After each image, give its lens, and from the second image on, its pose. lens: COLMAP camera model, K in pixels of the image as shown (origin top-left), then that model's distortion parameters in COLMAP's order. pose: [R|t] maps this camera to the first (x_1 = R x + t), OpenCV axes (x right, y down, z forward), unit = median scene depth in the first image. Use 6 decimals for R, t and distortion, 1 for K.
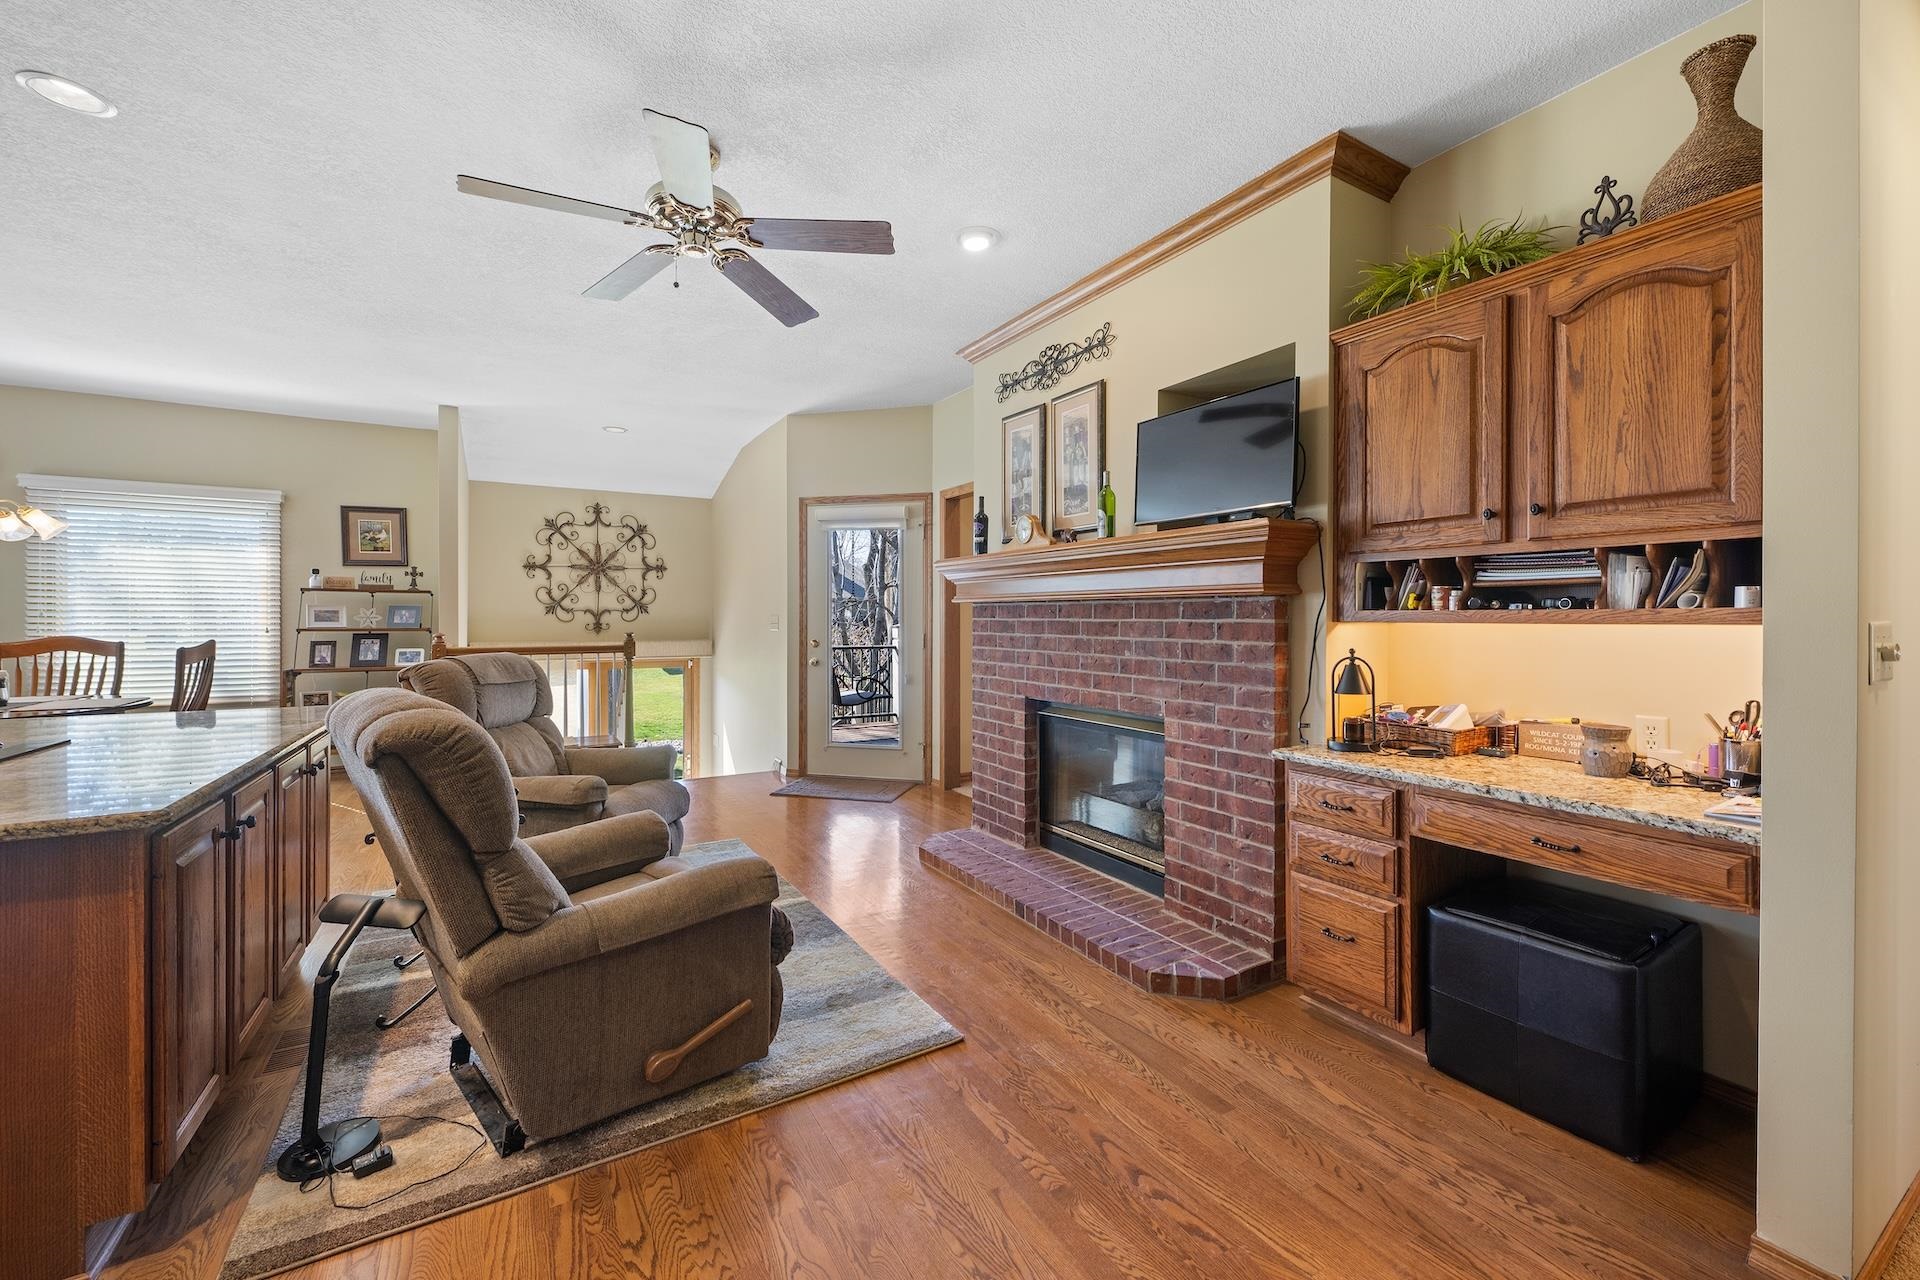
lens RADIAL K [[762.7, 0, 993.9], [0, 762.7, 616.6], [0, 0, 1]] dist [-0.007891, 0.000258]
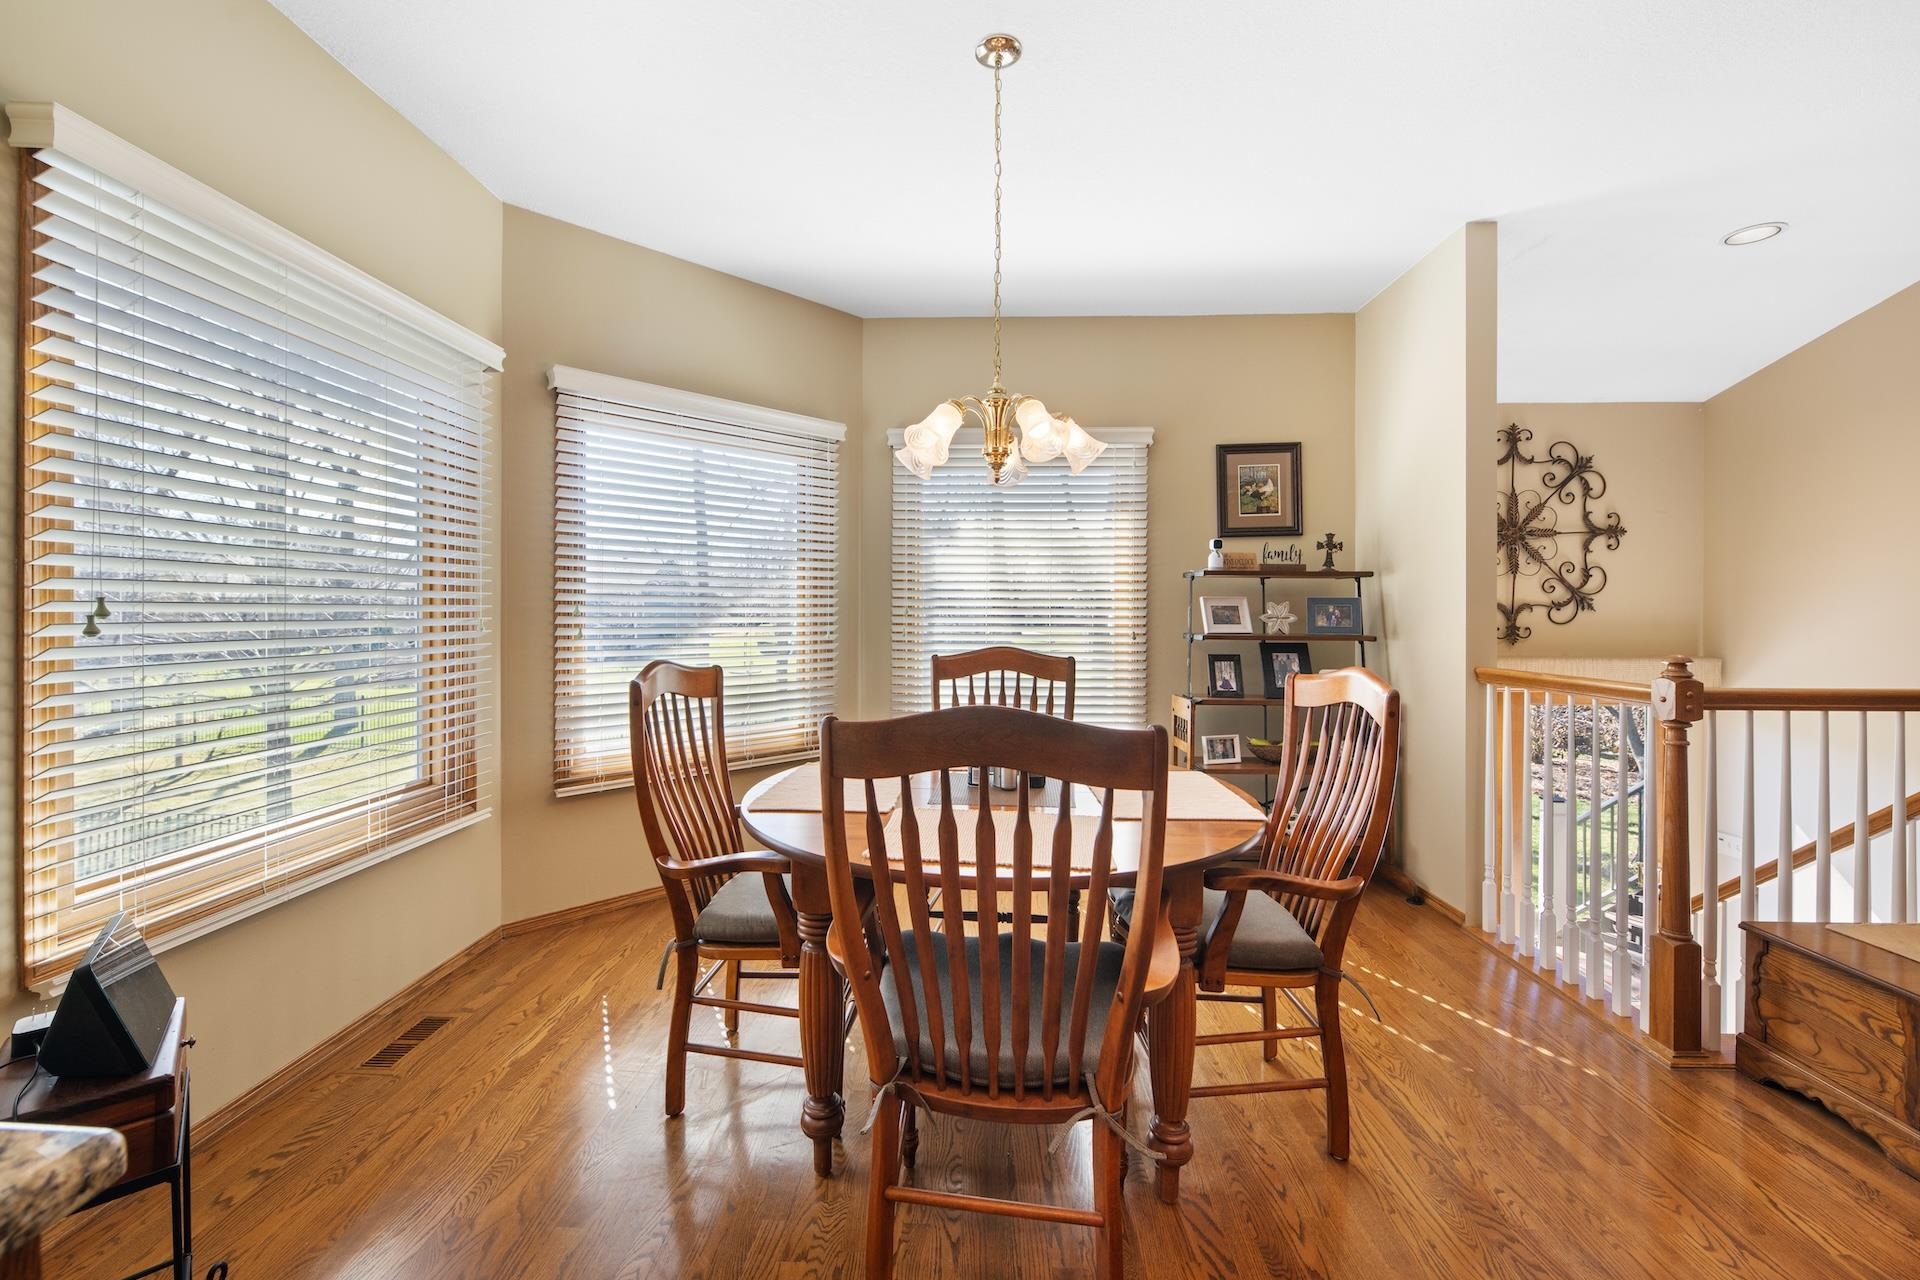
lens RADIAL K [[762.7, 0, 957.5], [0, 762.7, 619.8], [0, 0, 1]] dist [-0.007891, 0.000258]
pose [[0.837172, 0.005157, -0.546915, -0.562906], [-0.001690, 0.999975, 0.006841, -0.000454], [0.546936, -0.004803, 0.837160, 0.270029]]
